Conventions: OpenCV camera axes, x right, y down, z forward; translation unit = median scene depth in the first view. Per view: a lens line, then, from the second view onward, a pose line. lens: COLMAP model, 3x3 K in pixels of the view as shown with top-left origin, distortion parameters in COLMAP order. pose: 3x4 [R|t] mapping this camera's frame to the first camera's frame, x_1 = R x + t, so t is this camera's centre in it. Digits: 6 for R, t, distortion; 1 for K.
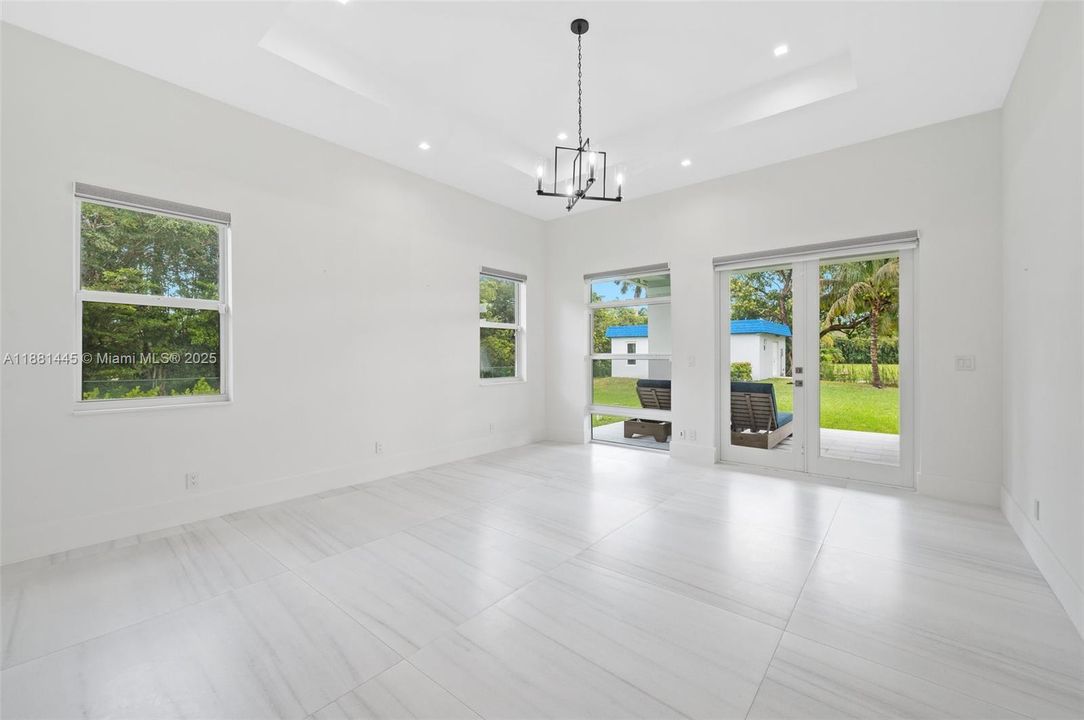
lens RADIAL K [[430.8, 0, 559.8], [0, 430.8, 357.8], [0, 0, 1]] dist [-0.000629, -0.000175]
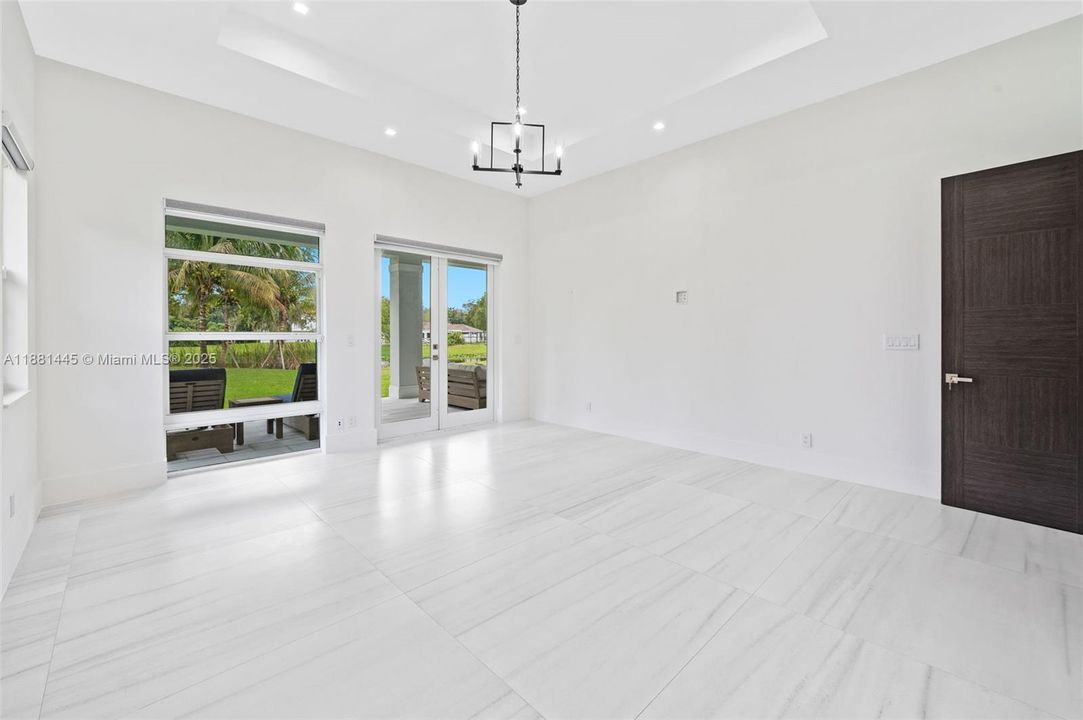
lens RADIAL K [[440.5, 0, 538.9], [0, 440.5, 335.3], [0, 0, 1]] dist [0.000842, 0.000204]
pose [[0.133777, 0.005311, 0.990997, -0.603055], [0.003732, 0.999976, -0.005862, 0.005598], [-0.991004, 0.004483, 0.133754, 0.528644]]
